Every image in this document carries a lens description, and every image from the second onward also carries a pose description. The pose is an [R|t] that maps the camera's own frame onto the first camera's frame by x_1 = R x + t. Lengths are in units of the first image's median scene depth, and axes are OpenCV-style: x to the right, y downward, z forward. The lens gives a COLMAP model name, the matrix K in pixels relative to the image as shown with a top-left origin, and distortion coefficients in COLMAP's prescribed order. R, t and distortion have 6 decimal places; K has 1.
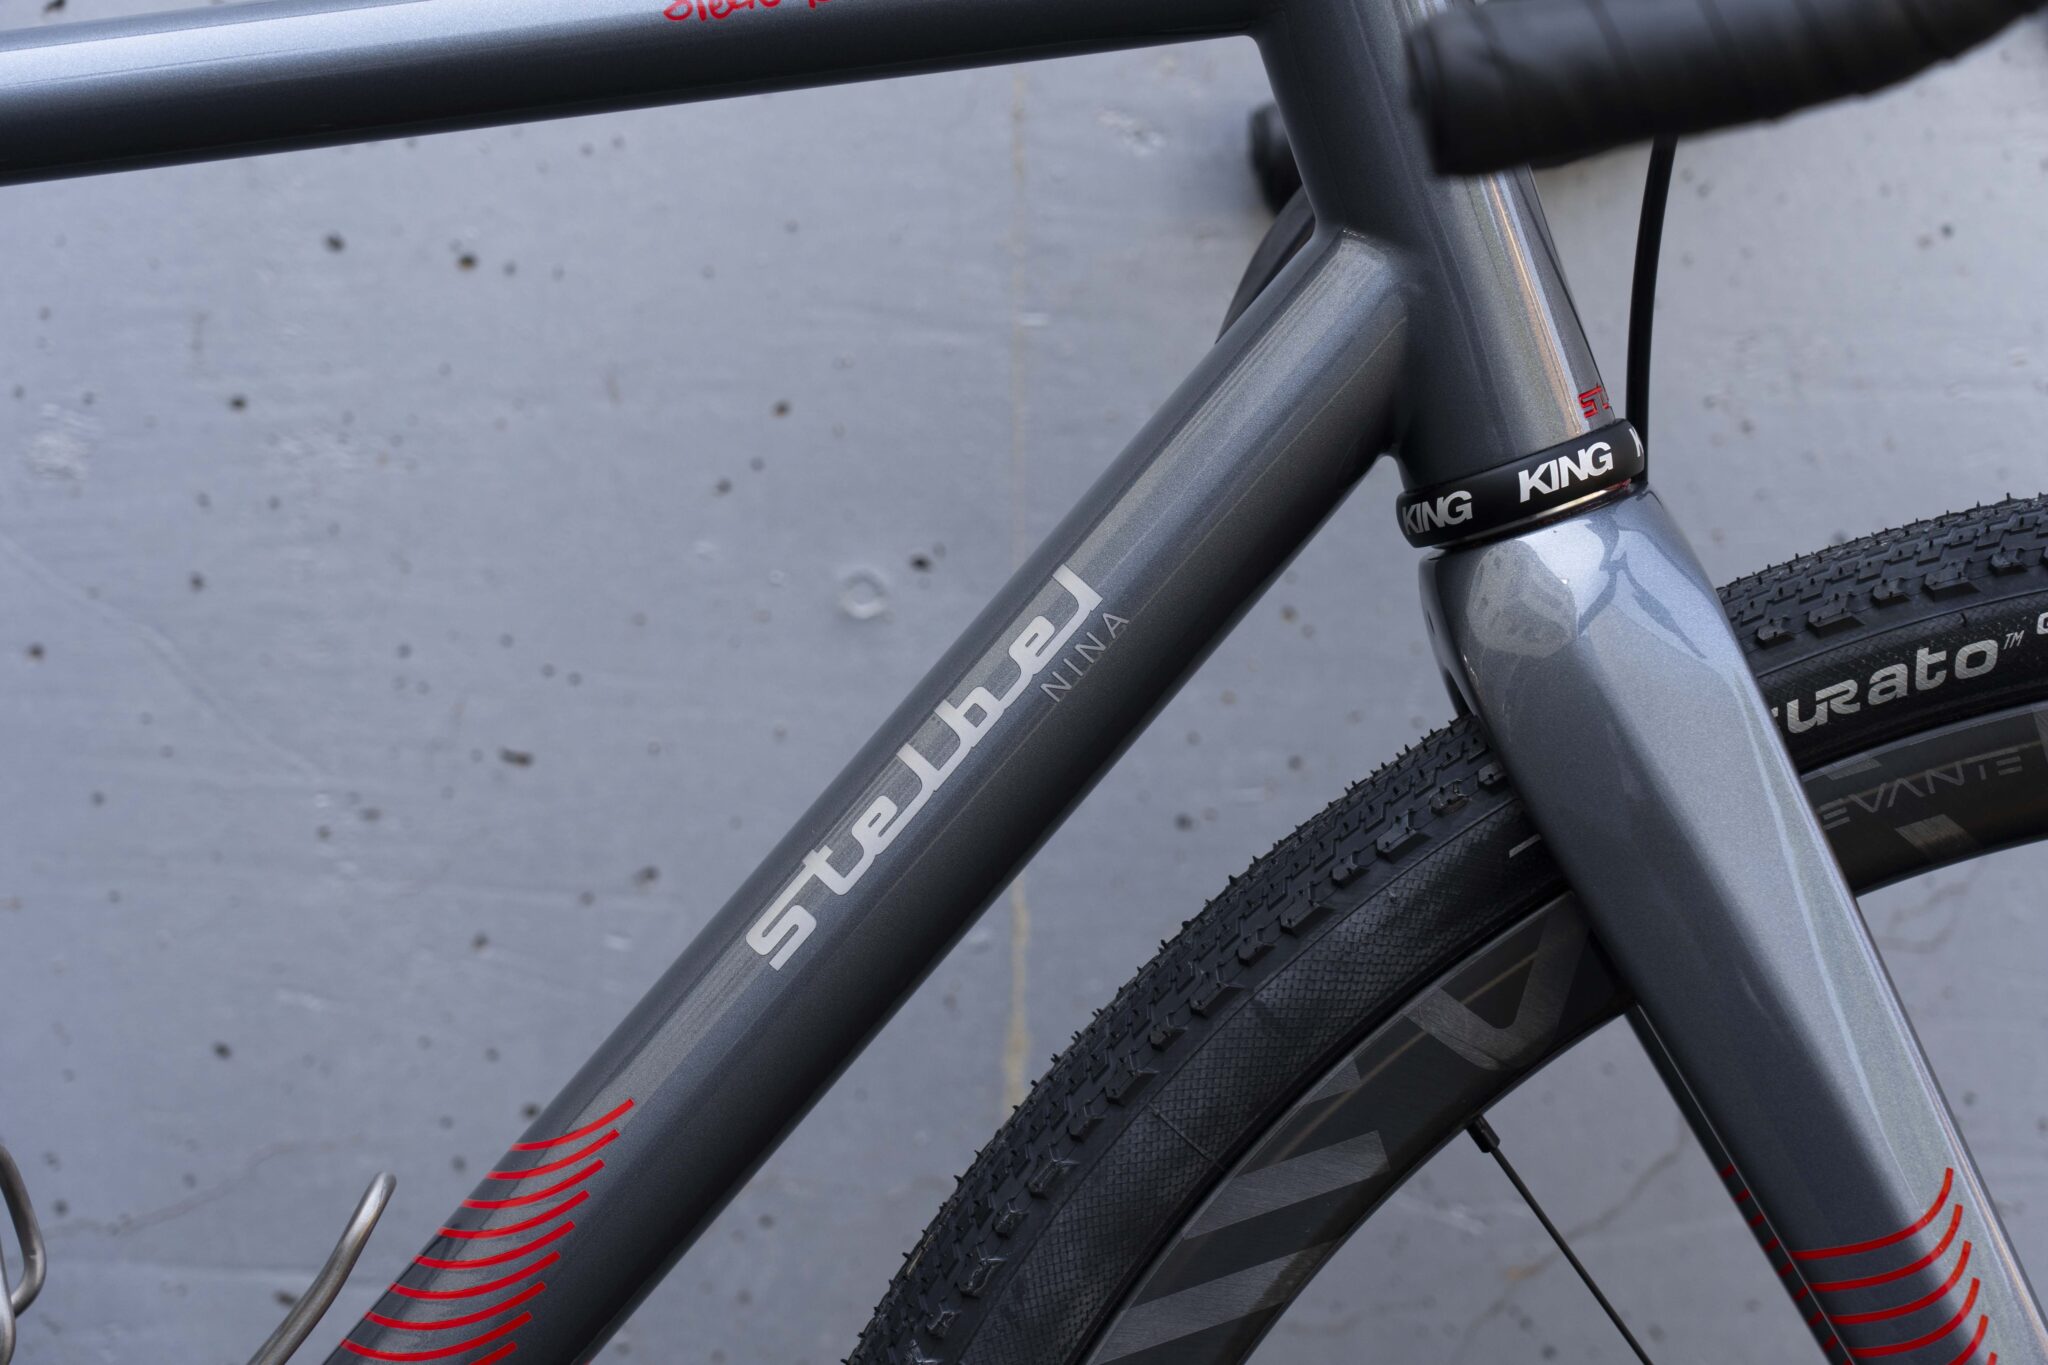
lens RADIAL K [[6286.4, 0, 1024.0], [0, 6286.4, 682.5], [0, 0, 1]] dist [0.093421, -1.132034]
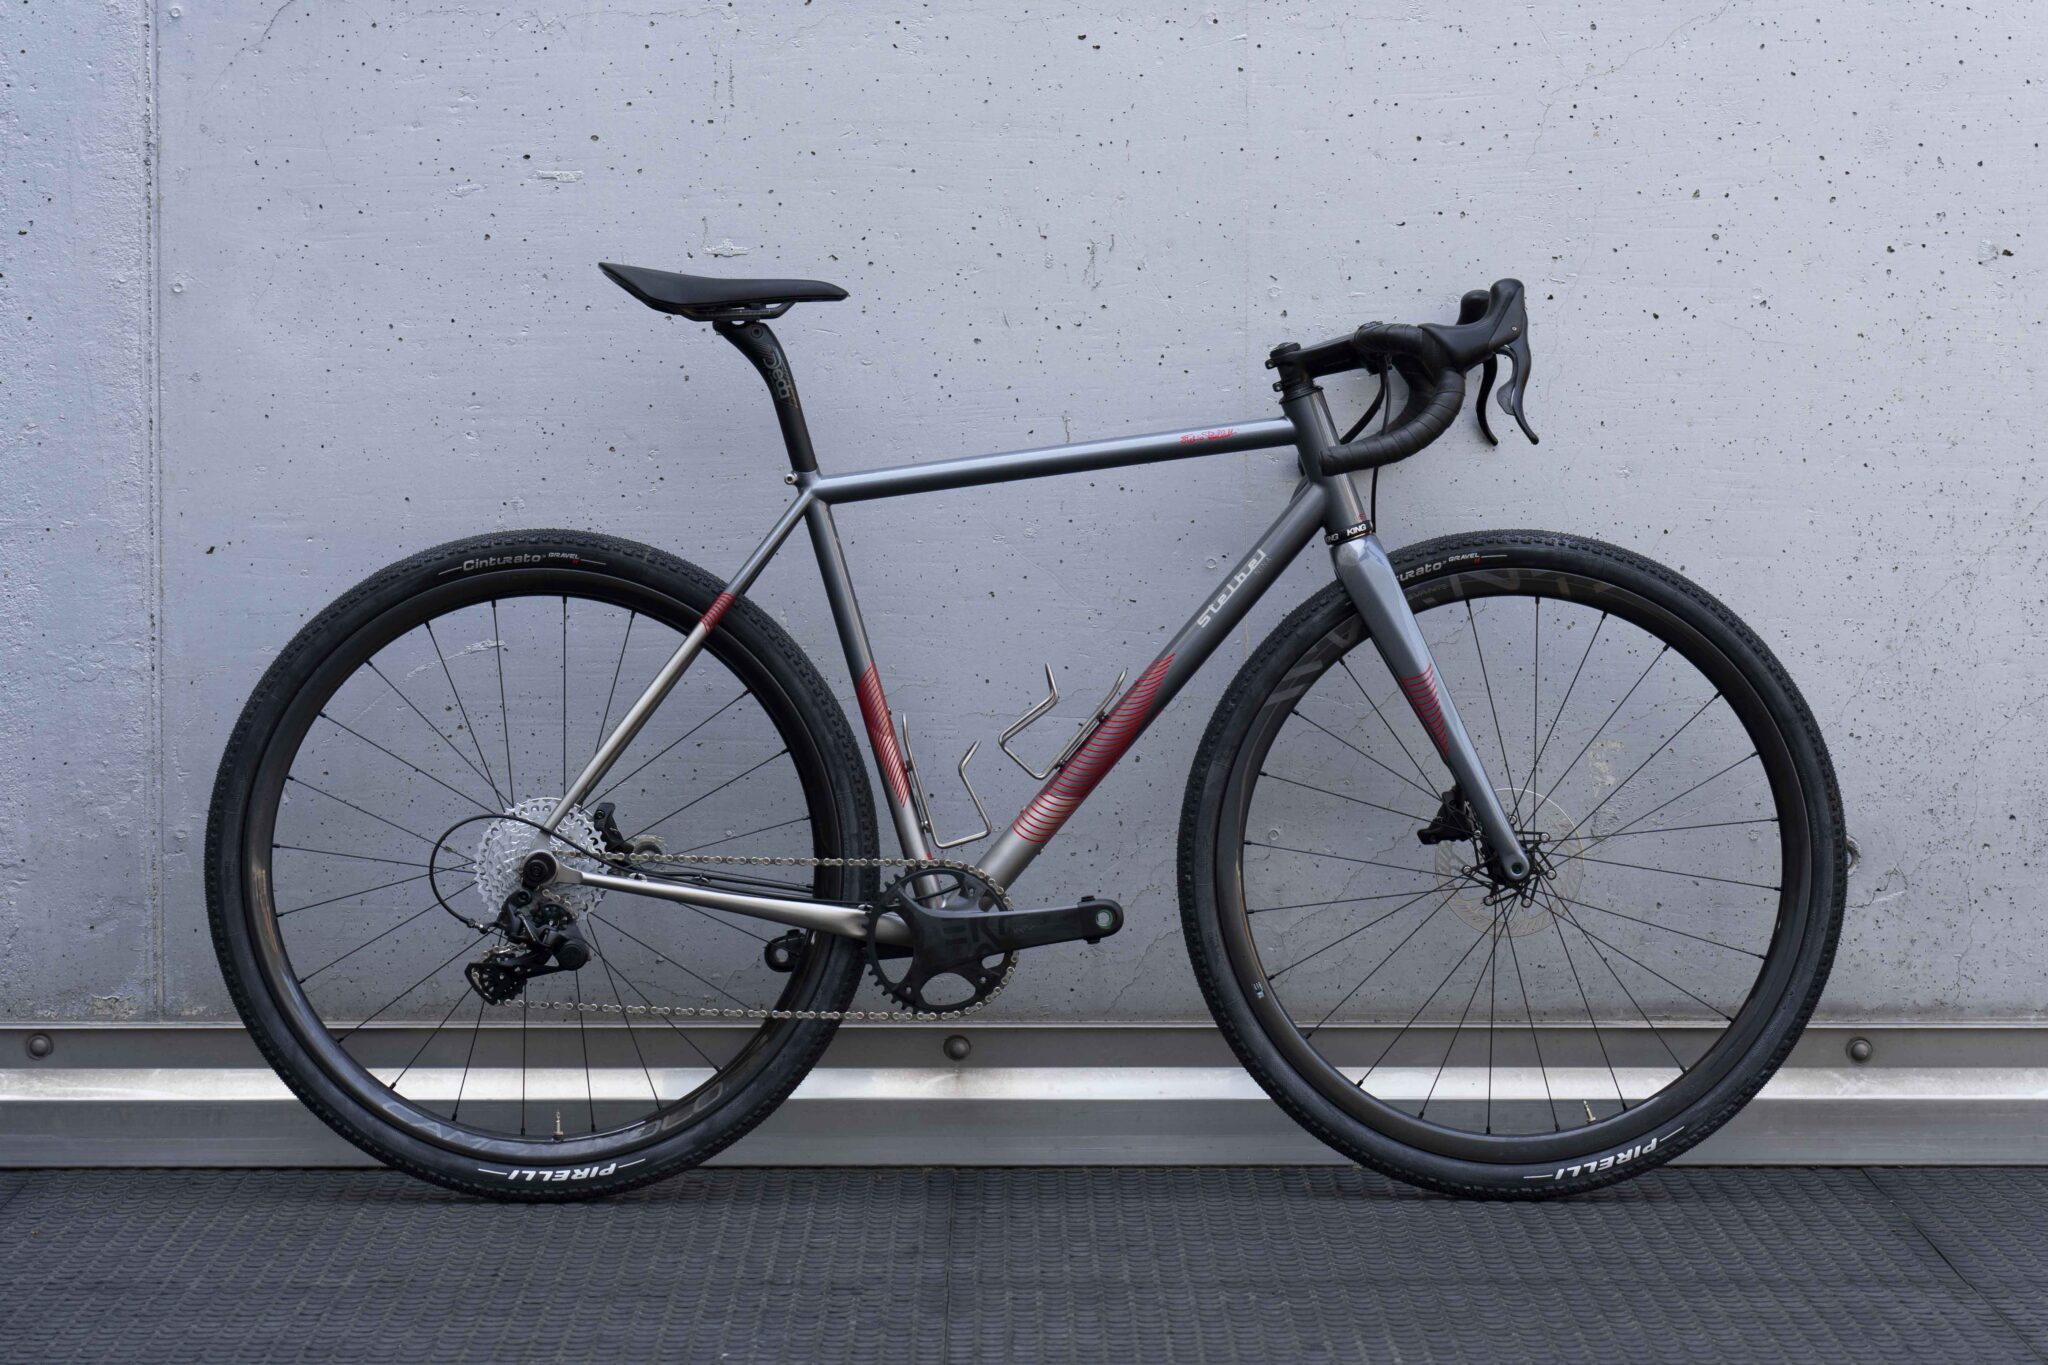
lens RADIAL K [[5481.8, 0, 1026.7], [0, 5481.8, 625.7], [0, 0, 1]] dist [0.010257, 0.302120]
pose [[0.999624, -0.004005, -0.027124, -0.061469], [0.002998, 0.999308, -0.037075, 0.208058], [0.027253, 0.036980, 0.998944, -3.447108]]
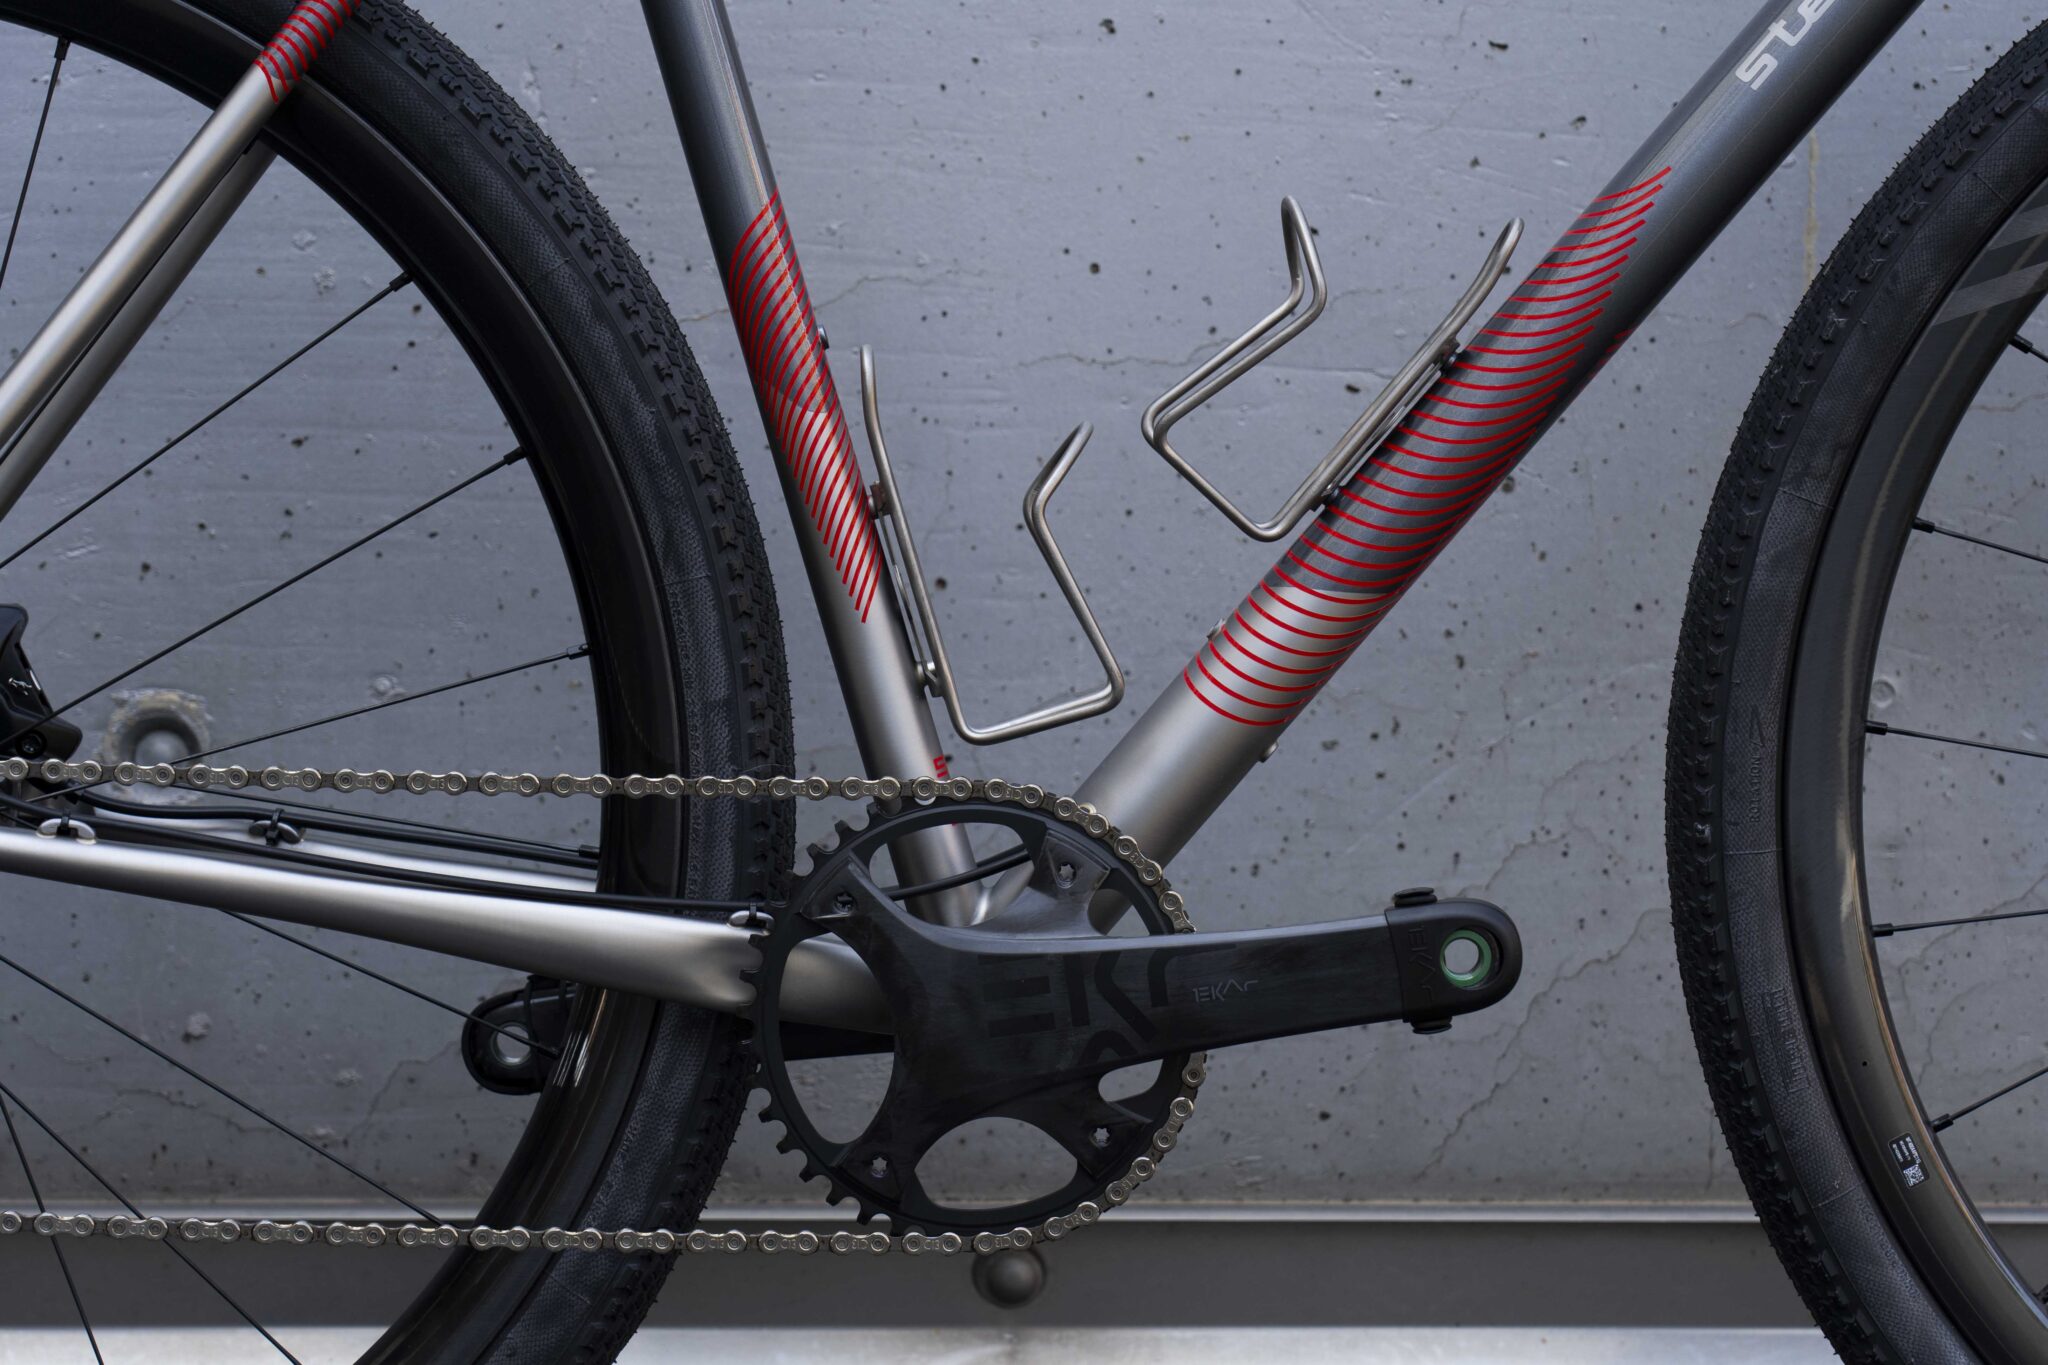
lens RADIAL K [[6286.4, 0, 1024.0], [0, 6286.4, 682.5], [0, 0, 1]] dist [0.093421, -1.132034]
pose [[0.999726, -0.000845, -0.023386, -0.198220], [0.001190, 0.999891, 0.014747, 0.181272], [0.023371, -0.014771, 0.999618, -0.728392]]
